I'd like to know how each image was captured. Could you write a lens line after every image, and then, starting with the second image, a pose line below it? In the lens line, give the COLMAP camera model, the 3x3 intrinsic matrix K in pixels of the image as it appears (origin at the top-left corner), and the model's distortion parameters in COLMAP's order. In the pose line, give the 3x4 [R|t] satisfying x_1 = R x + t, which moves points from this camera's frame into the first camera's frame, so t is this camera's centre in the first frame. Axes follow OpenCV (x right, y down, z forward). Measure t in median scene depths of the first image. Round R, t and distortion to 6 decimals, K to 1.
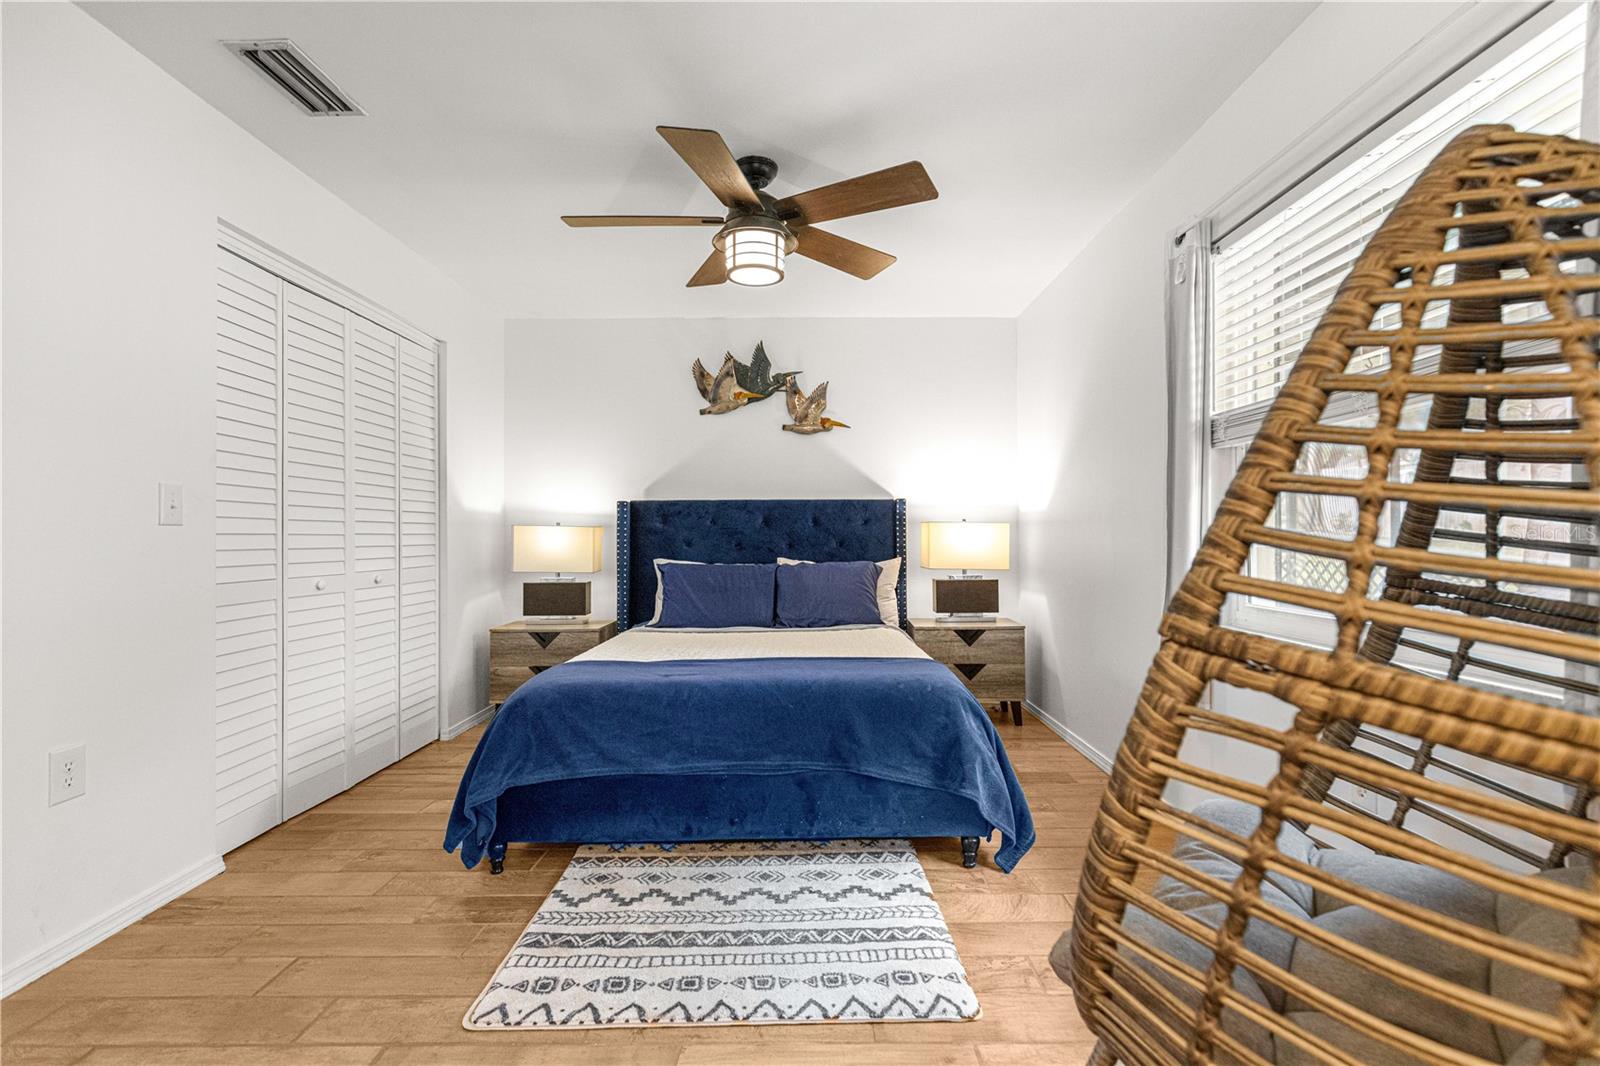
lens RADIAL K [[730.3, 0, 807.4], [0, 730.3, 524.6], [0, 0, 1]] dist [0.009451, 0.000052]
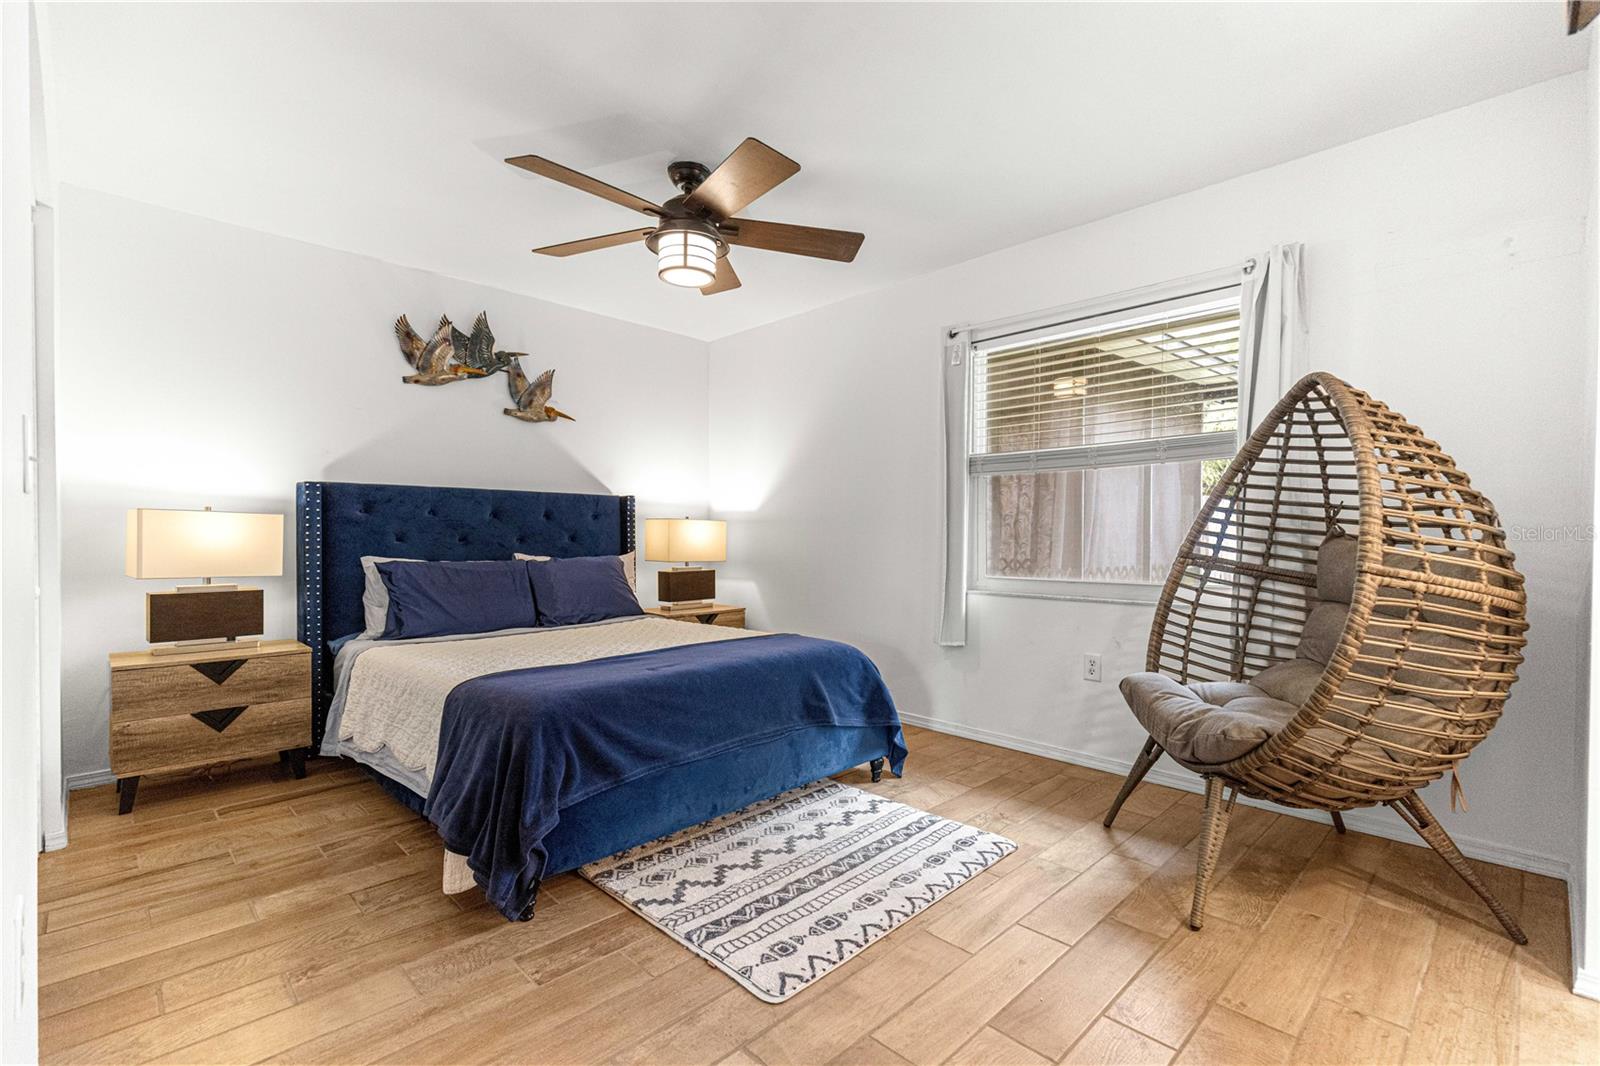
lens RADIAL K [[716.9, 0, 802.9], [0, 716.9, 534.2], [0, 0, 1]] dist [0.009733, -0.000600]
pose [[0.703825, 0.008641, 0.710321, -0.782653], [-0.018346, 0.999814, 0.006015, 0.016752], [-0.710137, -0.017265, 0.703852, 0.188654]]
